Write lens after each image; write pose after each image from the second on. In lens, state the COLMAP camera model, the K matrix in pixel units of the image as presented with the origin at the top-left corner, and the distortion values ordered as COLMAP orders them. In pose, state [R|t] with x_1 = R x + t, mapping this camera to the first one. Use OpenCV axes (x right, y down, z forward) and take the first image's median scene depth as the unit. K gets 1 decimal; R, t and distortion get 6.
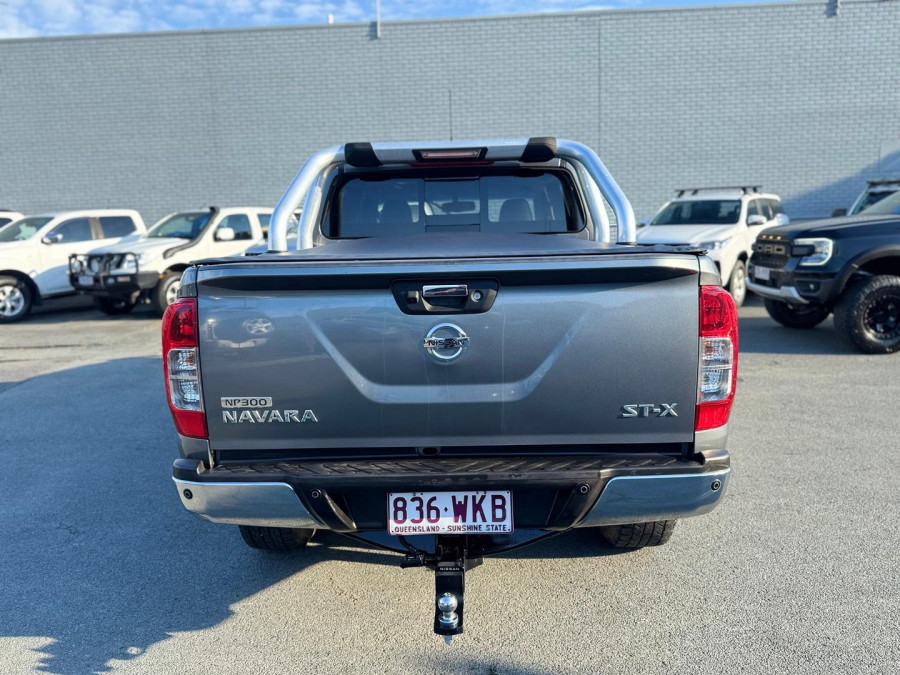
lens RADIAL K [[676.4, 0, 450.3], [0, 676.4, 338.0], [0, 0, 1]] dist [0.054179, -0.063398]
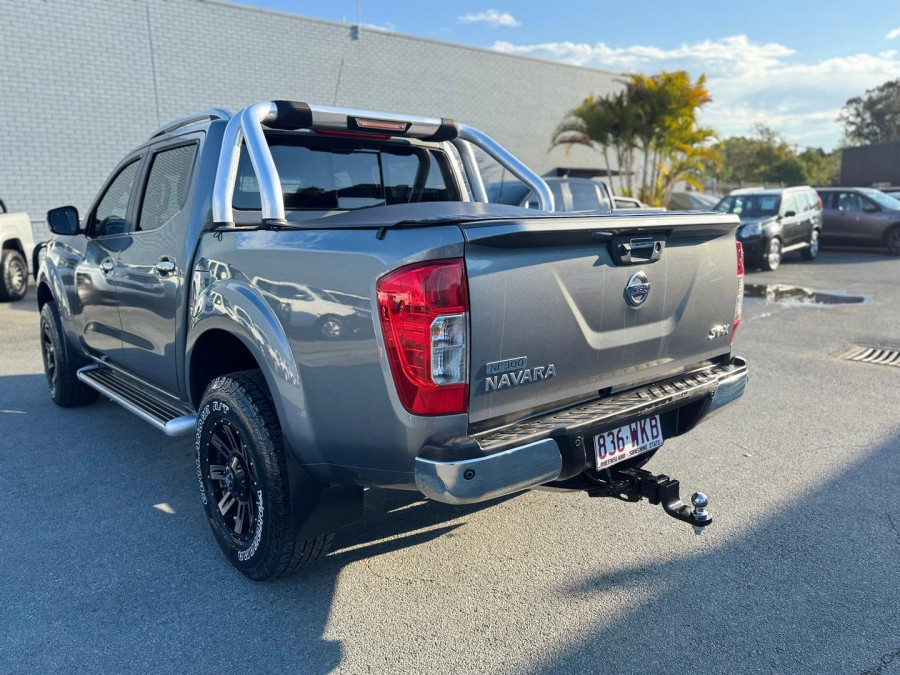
lens RADIAL K [[676.4, 0, 450.9], [0, 676.4, 330.6], [0, 0, 1]] dist [0.054179, -0.063398]
pose [[0.750281, -0.099233, 0.653630, -0.954206], [0.104379, 0.994051, 0.031102, 0.007790], [-0.652828, 0.044890, 0.756175, 0.322446]]
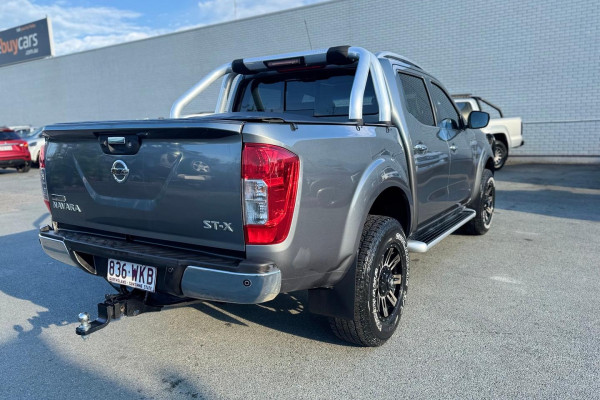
lens RADIAL K [[451.2, 0, 300.4], [0, 451.2, 198.9], [0, 0, 1]] dist [0.051478, -0.059259]
pose [[0.855999, 0.083225, -0.510234, 0.918466], [-0.082130, 0.996315, 0.024724, 0.008677], [0.510412, 0.020742, 0.859680, 0.241546]]
